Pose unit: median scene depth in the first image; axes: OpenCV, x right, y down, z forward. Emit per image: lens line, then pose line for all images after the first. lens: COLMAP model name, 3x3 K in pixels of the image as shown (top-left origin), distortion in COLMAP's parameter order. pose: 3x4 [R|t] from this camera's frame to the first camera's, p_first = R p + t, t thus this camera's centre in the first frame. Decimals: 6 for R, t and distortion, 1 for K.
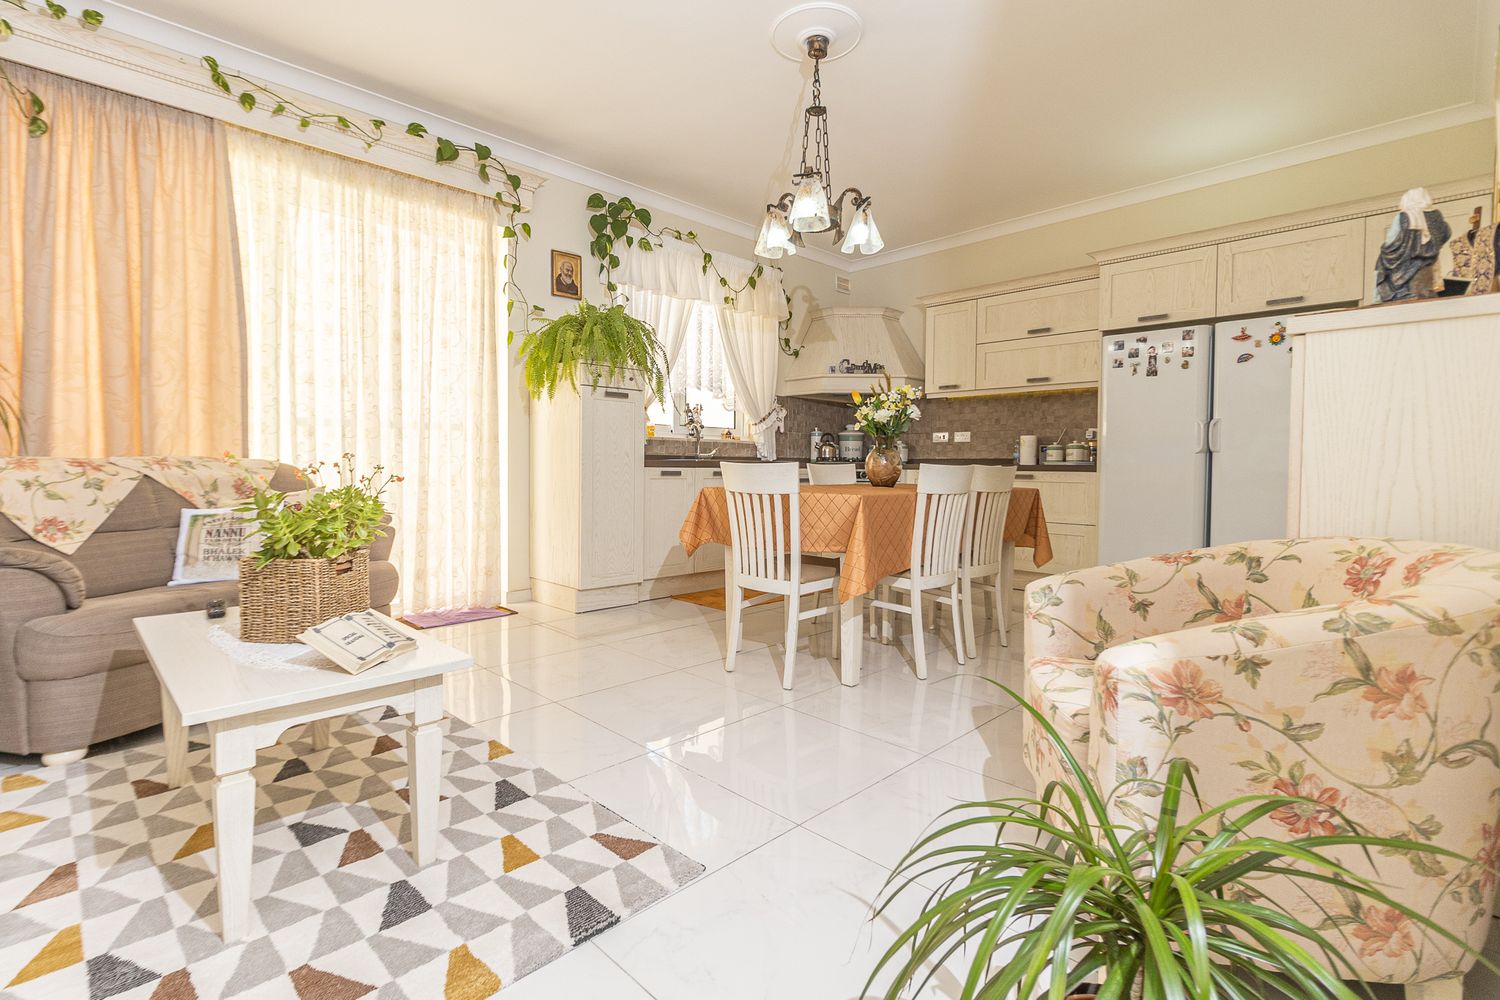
lens RADIAL K [[690.4, 0, 746.6], [0, 690.4, 494.9], [0, 0, 1]] dist [0.001417, 0.000106]
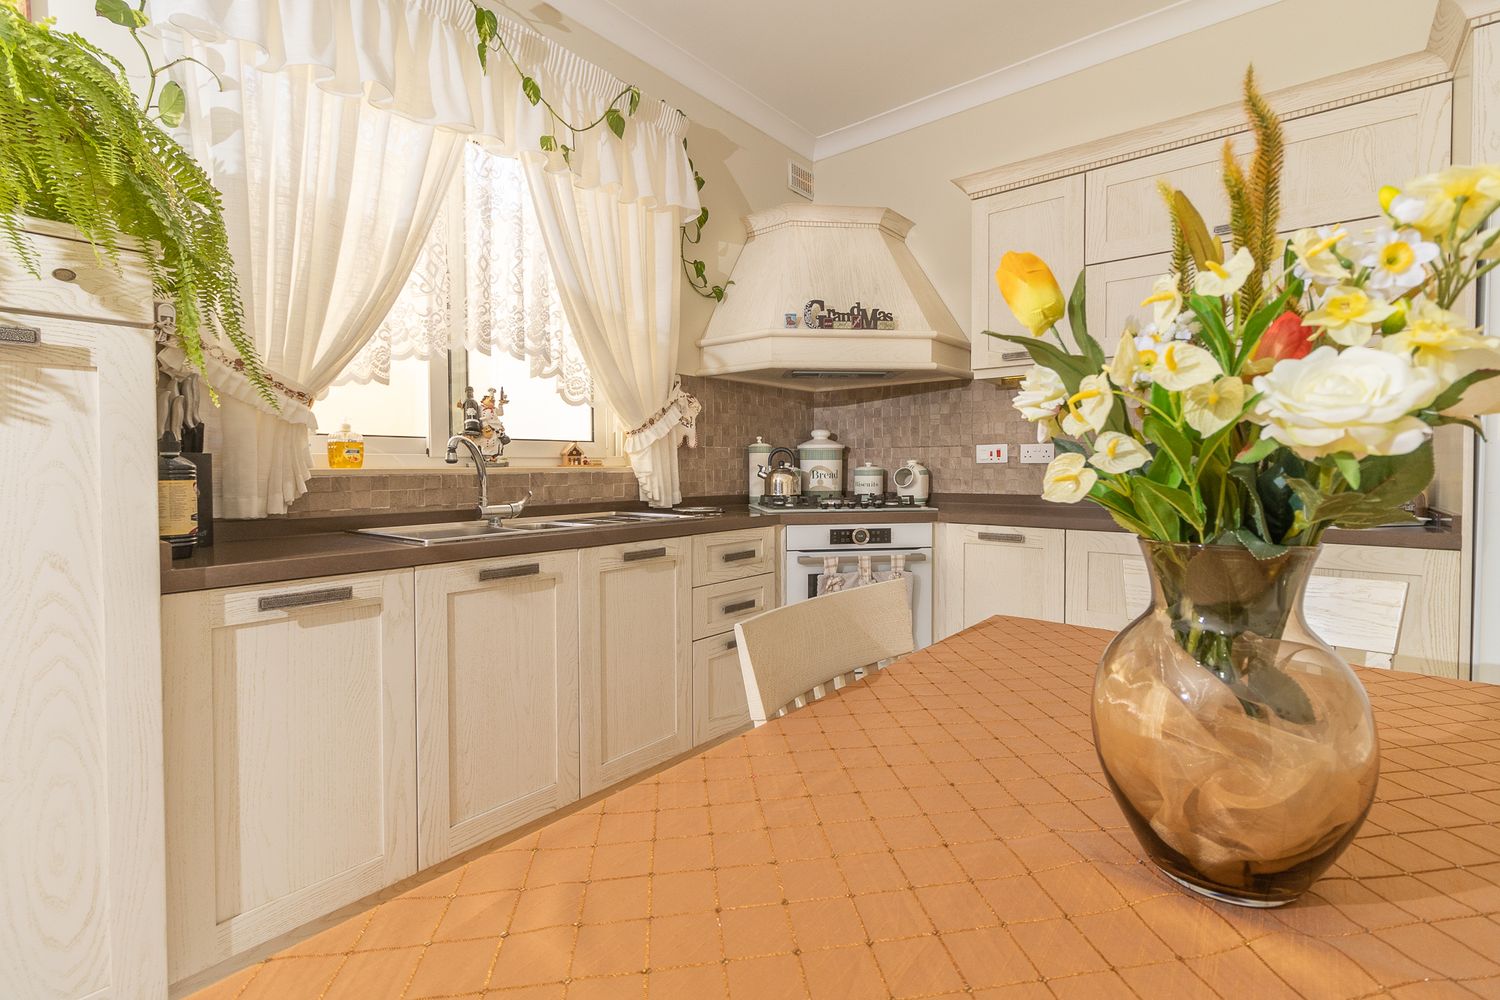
lens RADIAL K [[690.4, 0, 751.3], [0, 690.4, 492.6], [0, 0, 1]] dist [0.001417, 0.000106]
pose [[0.995236, -0.015886, 0.096194, 0.046922], [0.016228, 0.999864, -0.002766, -0.057588], [-0.096137, 0.004314, 0.995359, 0.511906]]
